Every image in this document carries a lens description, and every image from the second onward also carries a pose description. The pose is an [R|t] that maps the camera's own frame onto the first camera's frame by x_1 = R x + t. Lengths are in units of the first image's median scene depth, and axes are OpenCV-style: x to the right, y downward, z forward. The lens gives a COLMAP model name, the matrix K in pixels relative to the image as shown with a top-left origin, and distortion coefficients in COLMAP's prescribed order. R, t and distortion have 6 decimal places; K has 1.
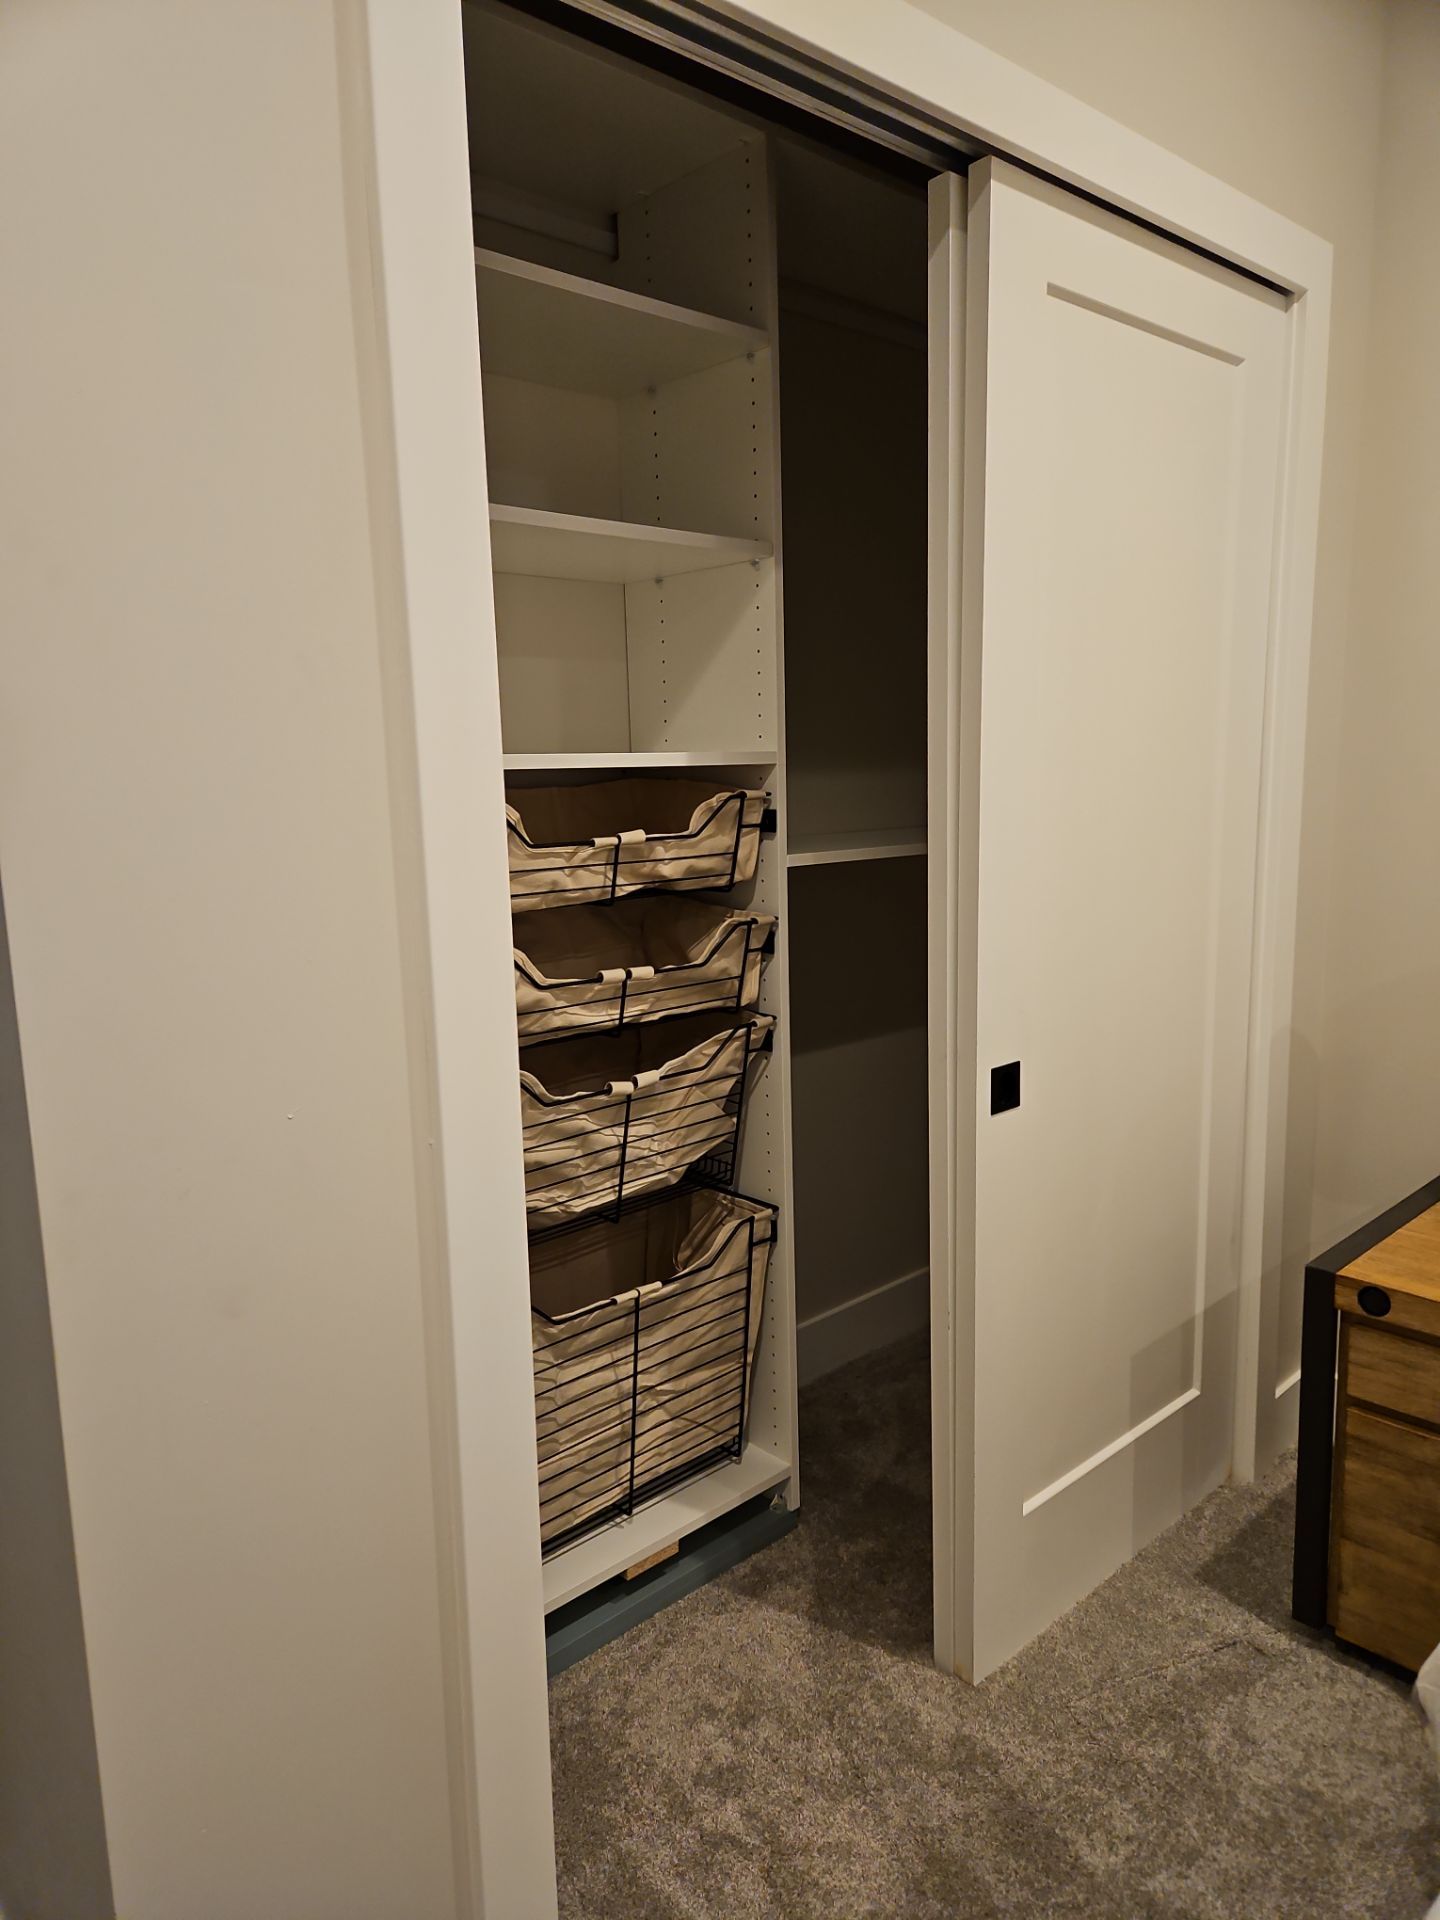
lens RADIAL K [[1276.2, 0, 683.4], [0, 1276.2, 1006.3], [0, 0, 1]] dist [0.005467, -0.035751]
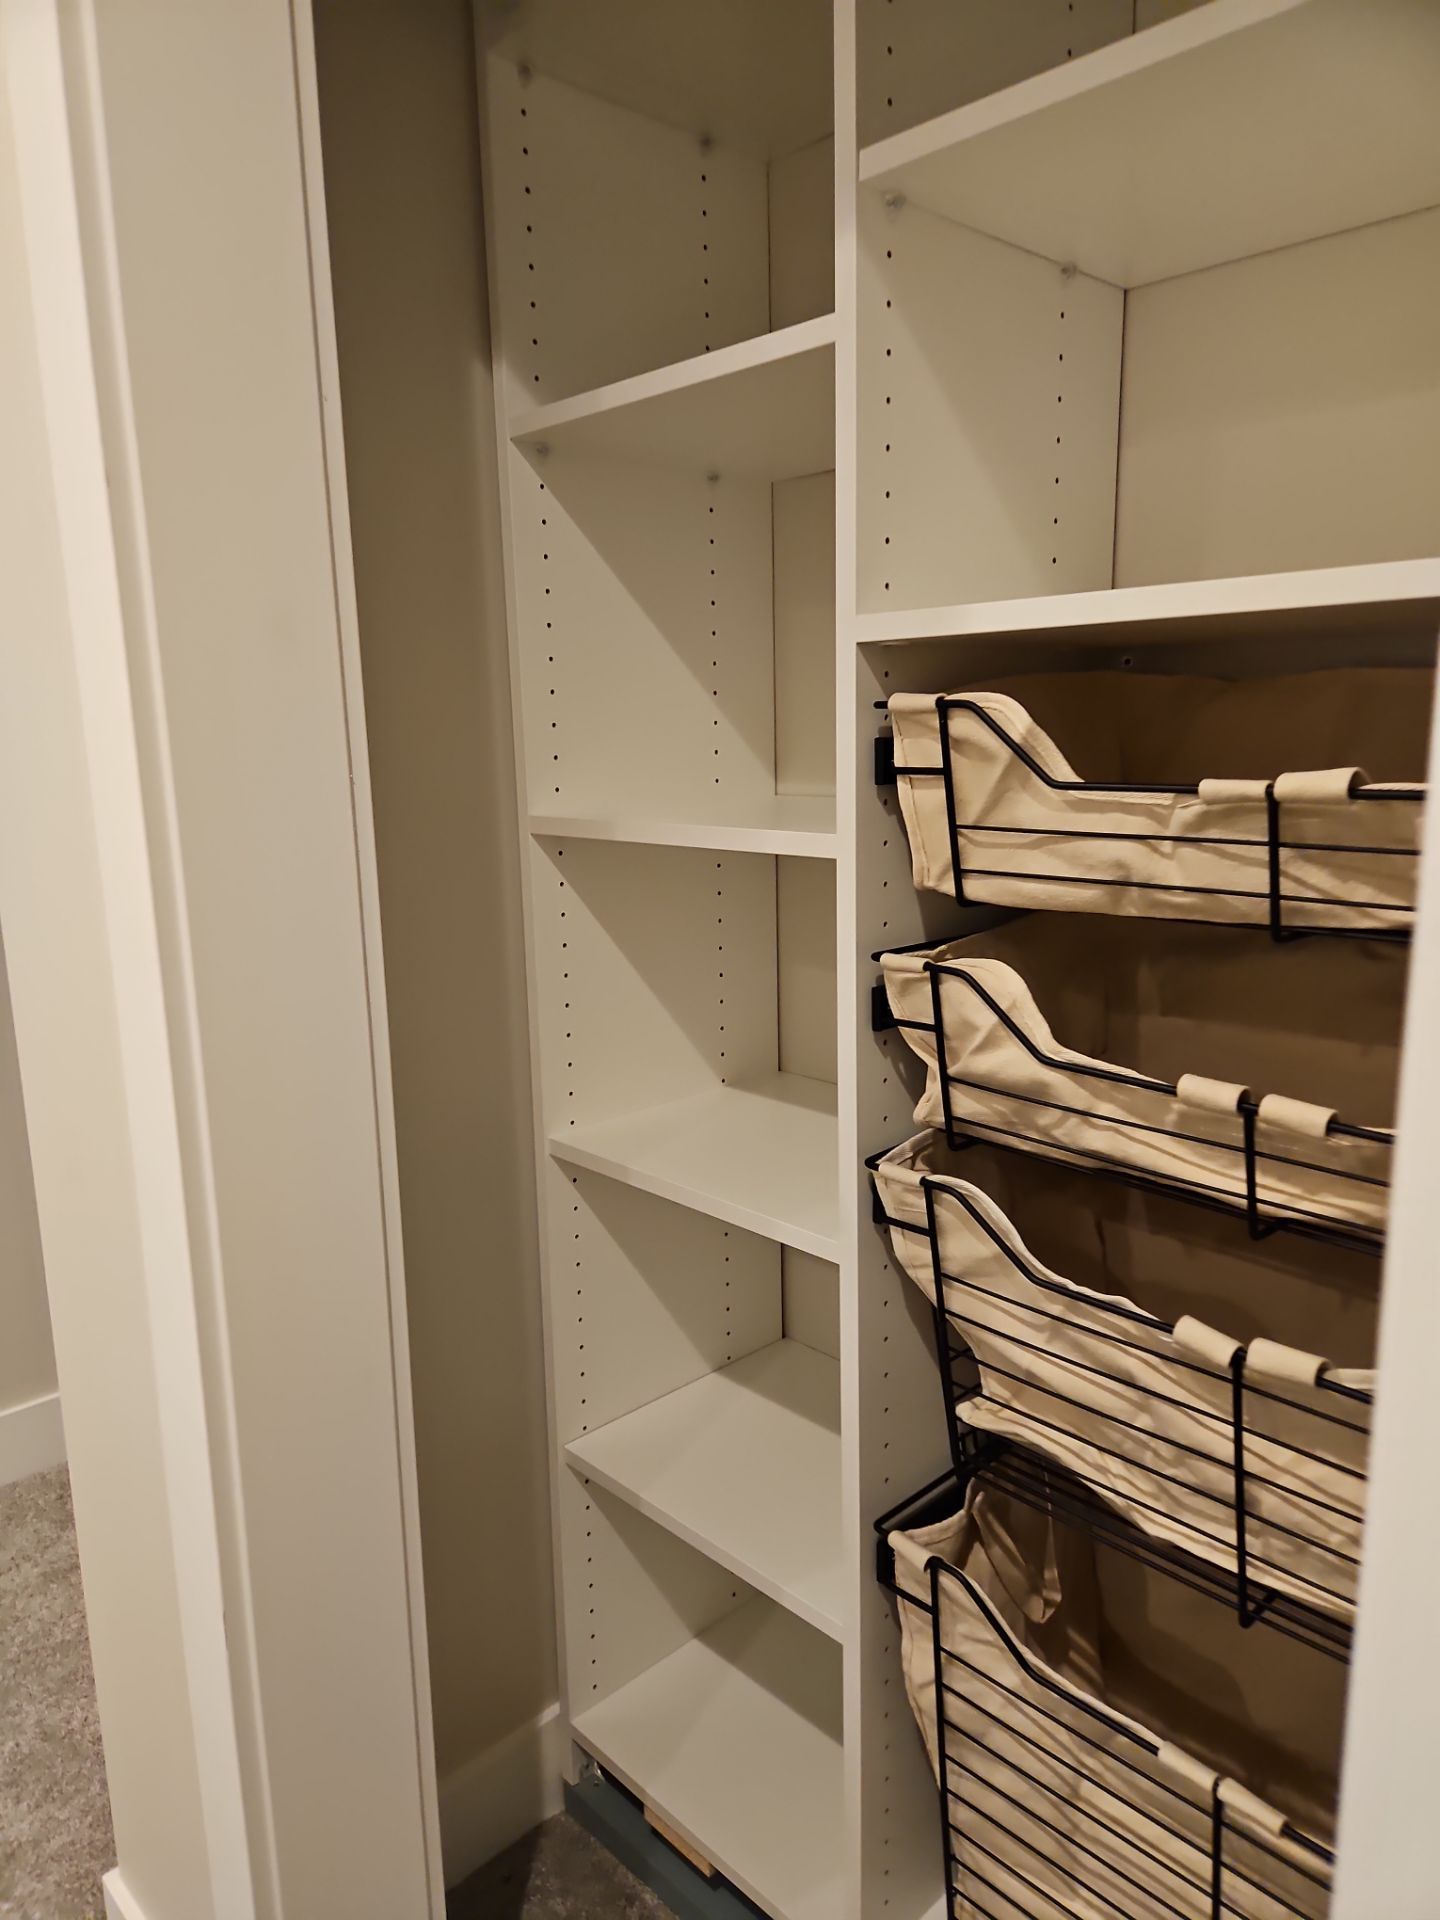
lens RADIAL K [[1266.7, 0, 720.0], [0, 1266.7, 960.0], [0, 0, 1]] dist [-0.001904, -0.000803]
pose [[0.039323, 0.210142, -0.976880, 0.348896], [-0.163243, 0.965852, 0.201198, -0.126457], [0.985802, 0.151557, 0.072284, 0.777459]]
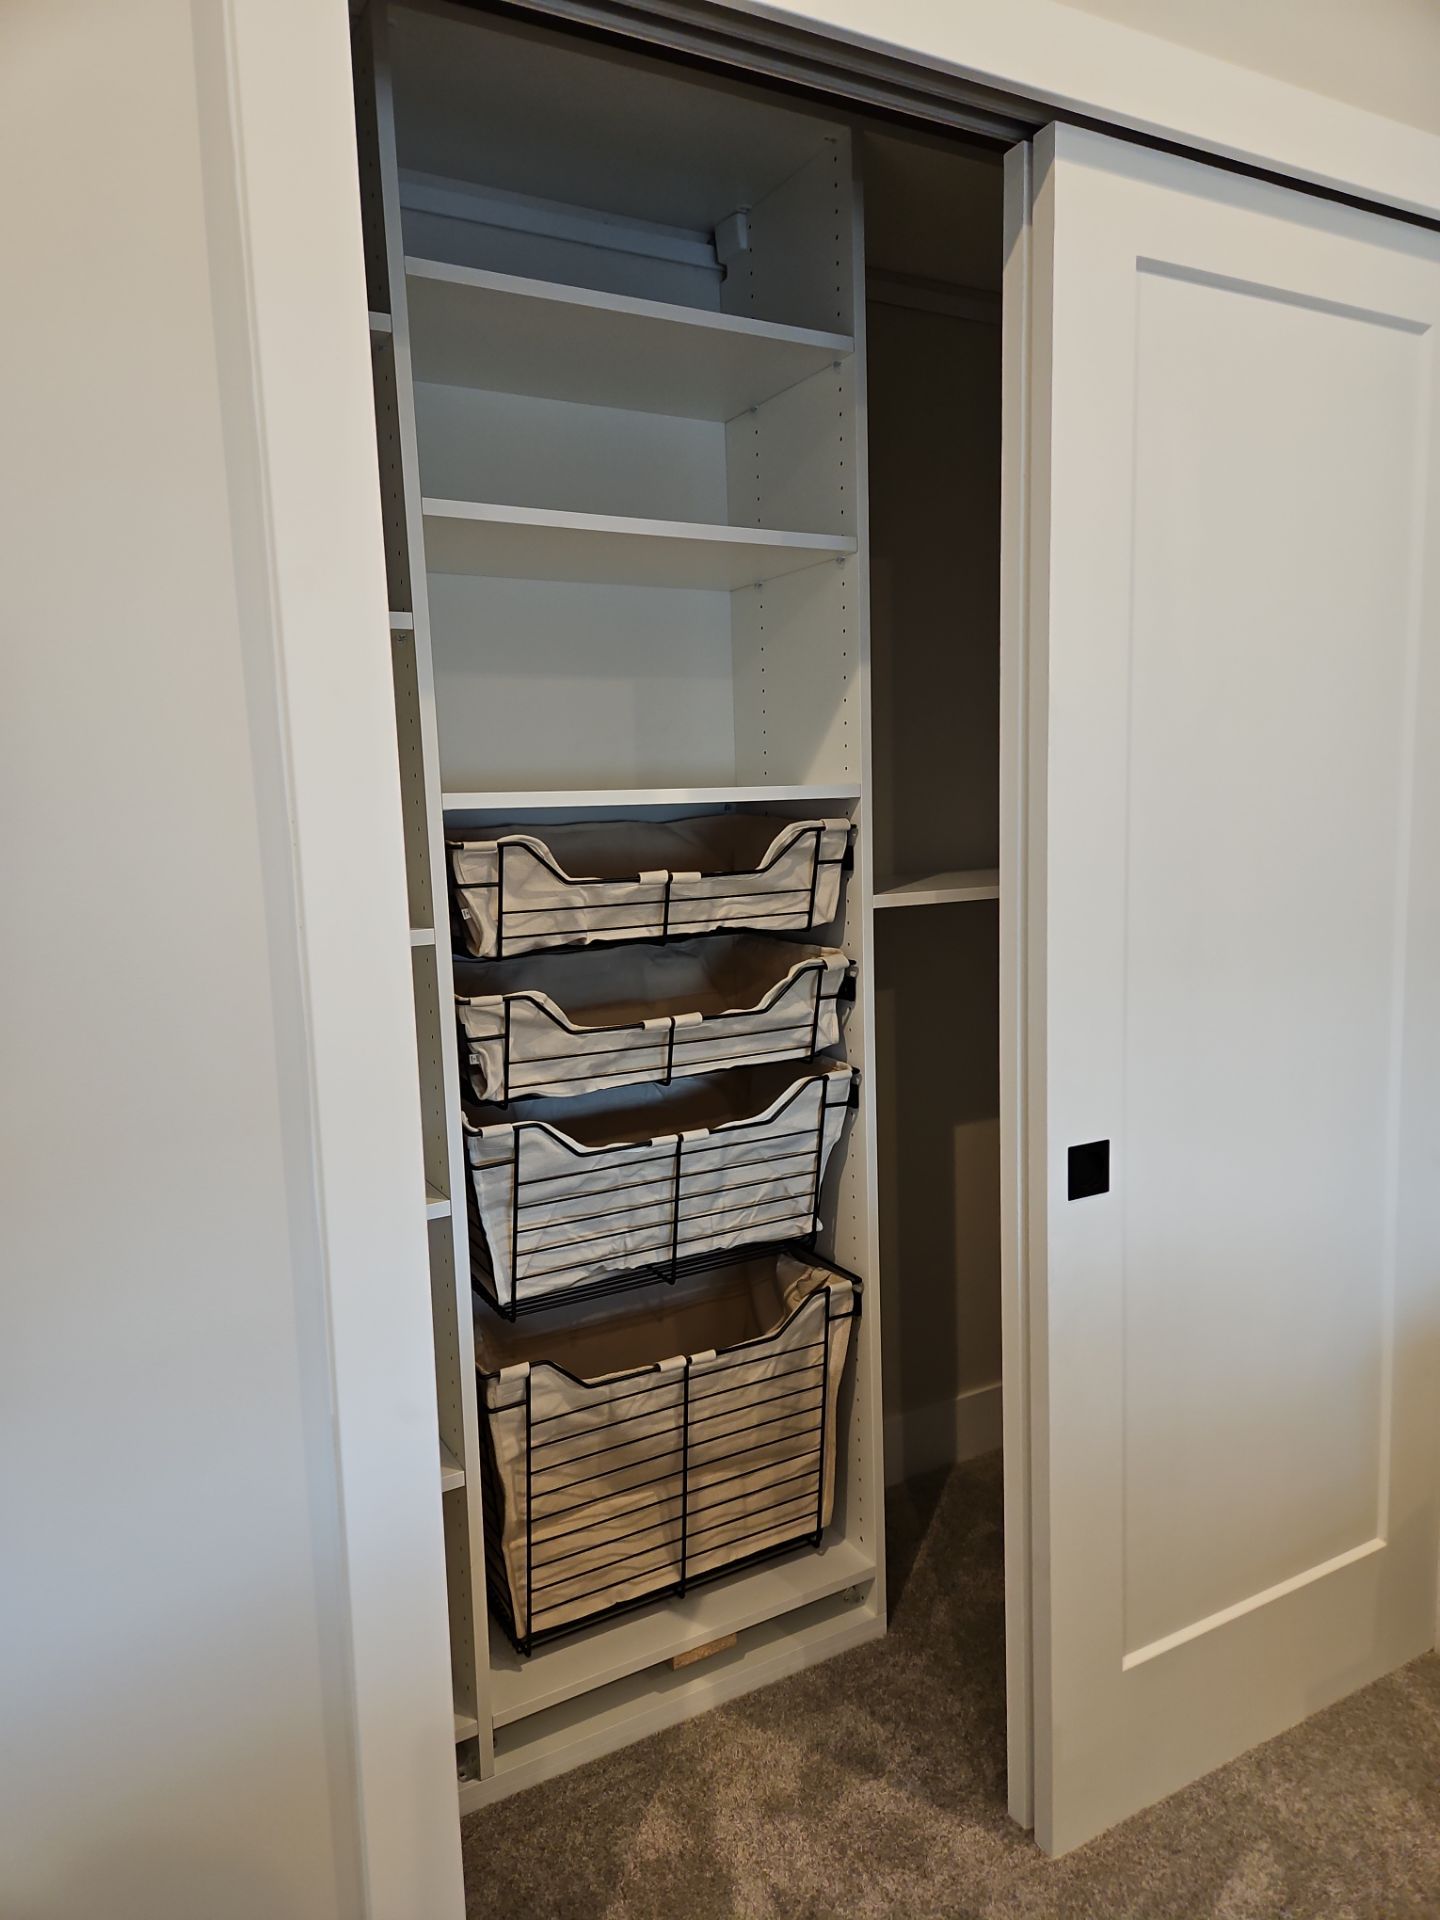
lens RADIAL K [[1266.7, 0, 720.0], [0, 1266.7, 960.0], [0, 0, 1]] dist [-0.001904, -0.000803]
pose [[0.974502, 0.034569, -0.221699, 0.189130], [-0.045502, 0.997977, -0.044395, -0.027757], [0.219716, 0.053351, 0.974104, 0.096702]]
